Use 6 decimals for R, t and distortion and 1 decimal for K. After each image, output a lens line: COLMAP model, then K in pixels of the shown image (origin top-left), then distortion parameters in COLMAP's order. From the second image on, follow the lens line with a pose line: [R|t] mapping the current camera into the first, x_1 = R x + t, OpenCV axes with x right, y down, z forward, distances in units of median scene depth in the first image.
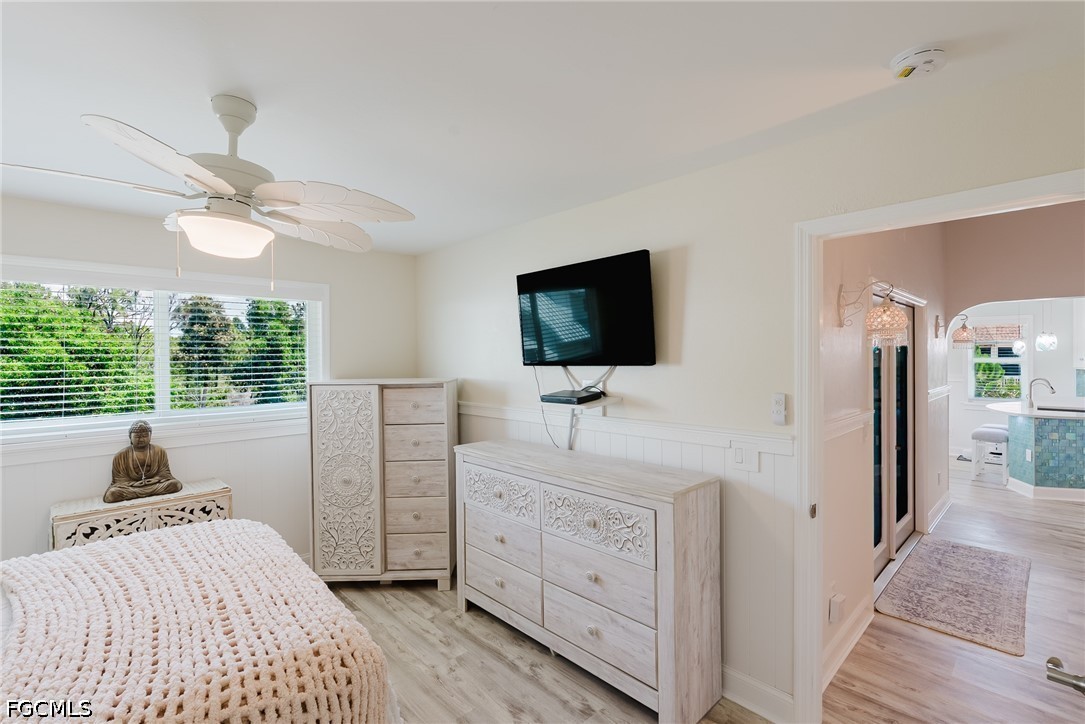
lens RADIAL K [[492.8, 0, 541.7], [0, 492.8, 361.2], [0, 0, 1]] dist [-0.002307, 0.000381]
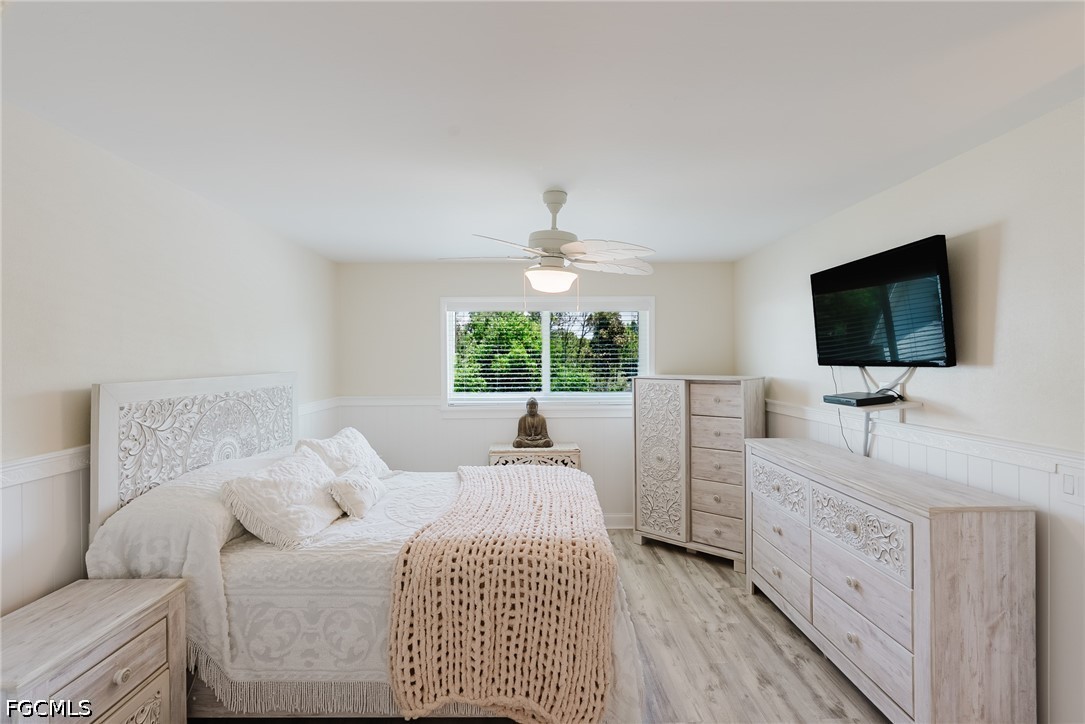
lens RADIAL K [[489.8, 0, 537.2], [0, 489.8, 359.6], [0, 0, 1]] dist [-0.001213, -0.000425]
pose [[0.731044, 0.006805, -0.682296, 0.251197], [-0.006904, 0.999973, 0.002577, -0.001239], [0.682295, 0.002827, 0.731071, -0.110547]]
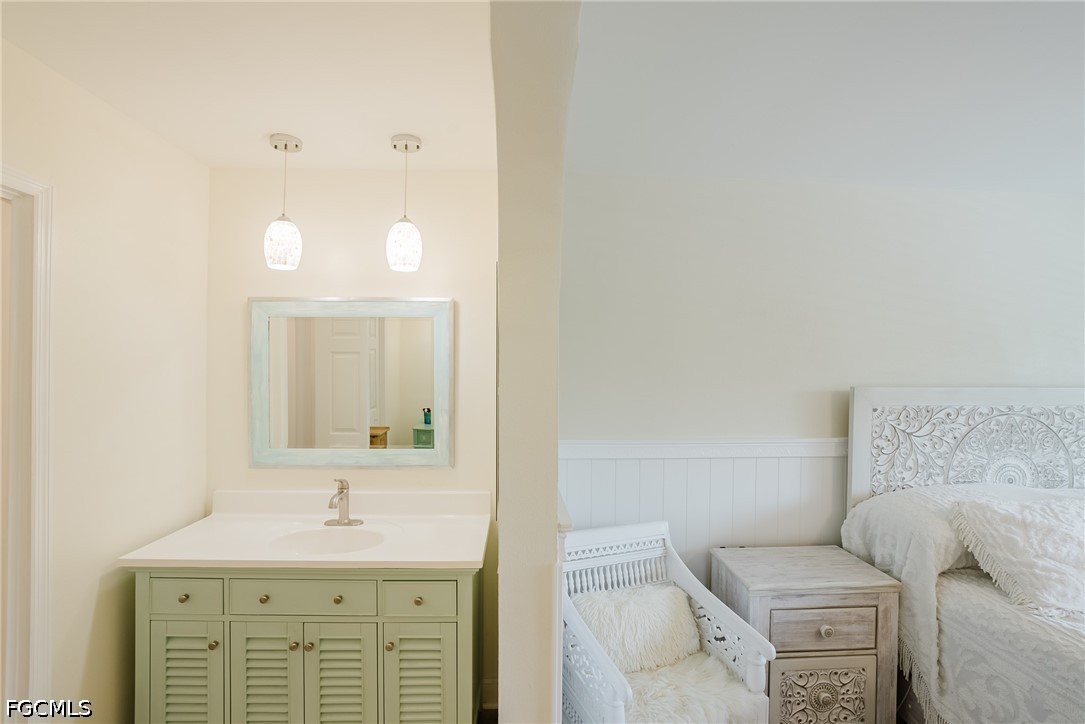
lens RADIAL K [[504.9, 0, 542.8], [0, 504.9, 359.5], [0, 0, 1]] dist [-0.070532, 0.026135]
pose [[-0.653058, -0.002943, -0.757303, 0.285056], [-0.009552, 0.999945, 0.004351, -0.004910], [0.757248, 0.010075, -0.653050, 0.122154]]
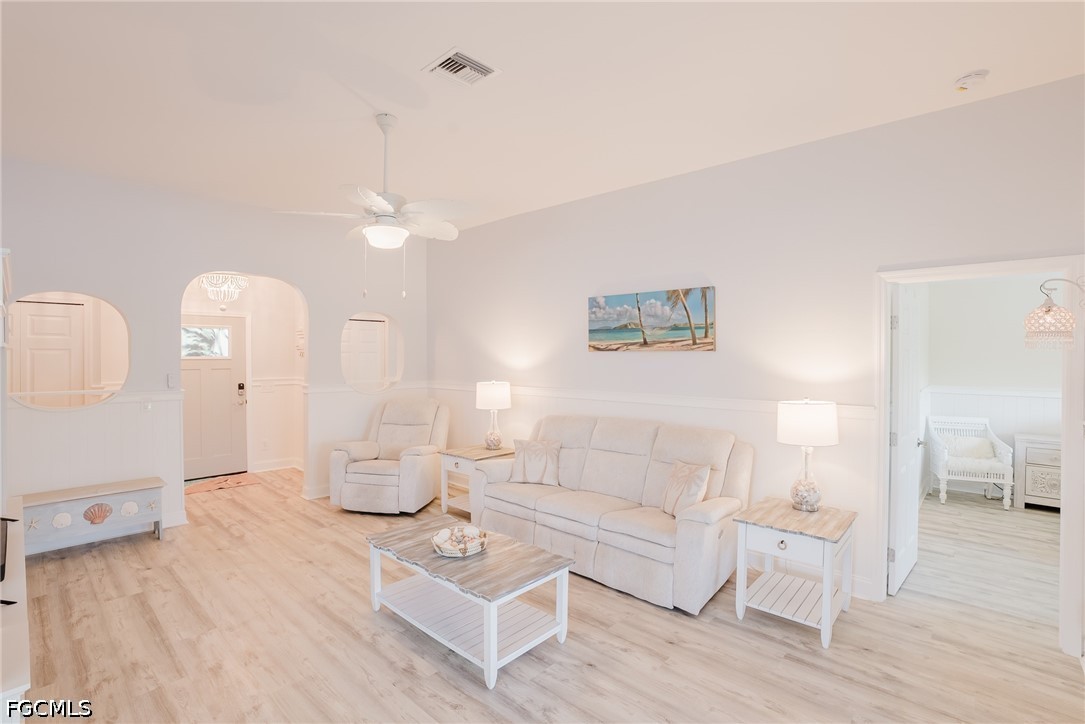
lens RADIAL K [[504.9, 0, 542.8], [0, 504.9, 359.5], [0, 0, 1]] dist [-0.070532, 0.026135]
pose [[-0.998187, 0.004228, -0.060036, 1.550822], [0.003178, 0.999840, 0.017587, -0.031349], [0.060101, 0.017364, -0.998041, 1.685349]]
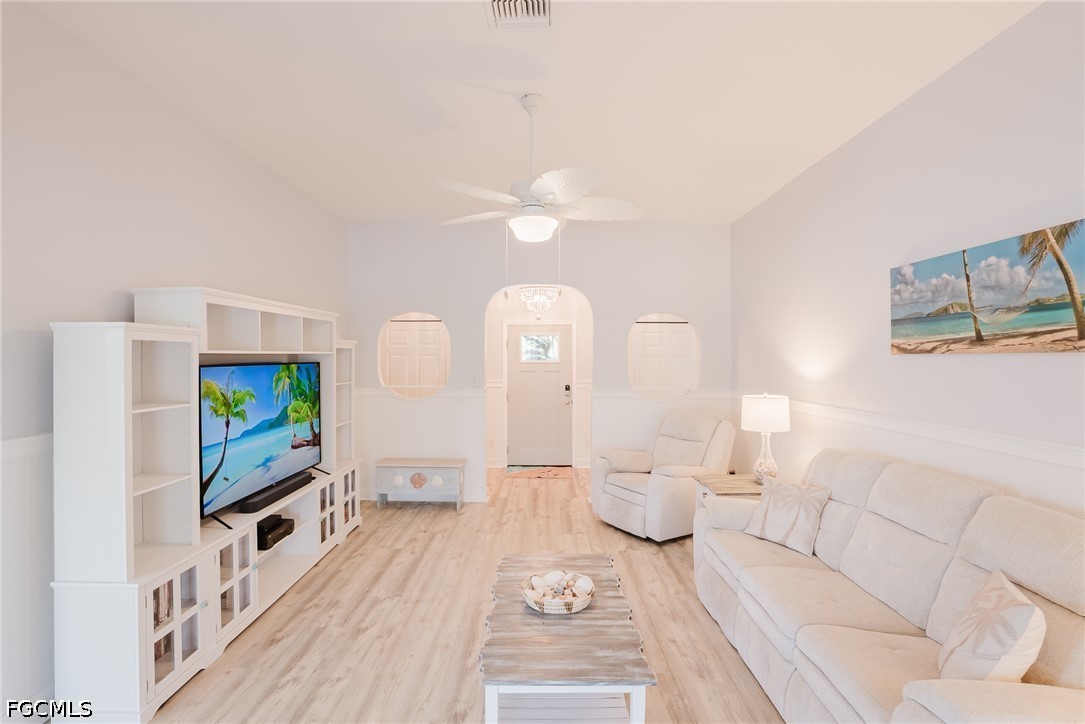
lens RADIAL K [[504.9, 0, 542.8], [0, 504.9, 359.5], [0, 0, 1]] dist [-0.070532, 0.026135]
pose [[-0.718416, 0.002187, 0.695610, 1.081528], [0.006998, 0.999967, 0.004083, -0.026598], [-0.695578, 0.007801, -0.718408, 1.235412]]
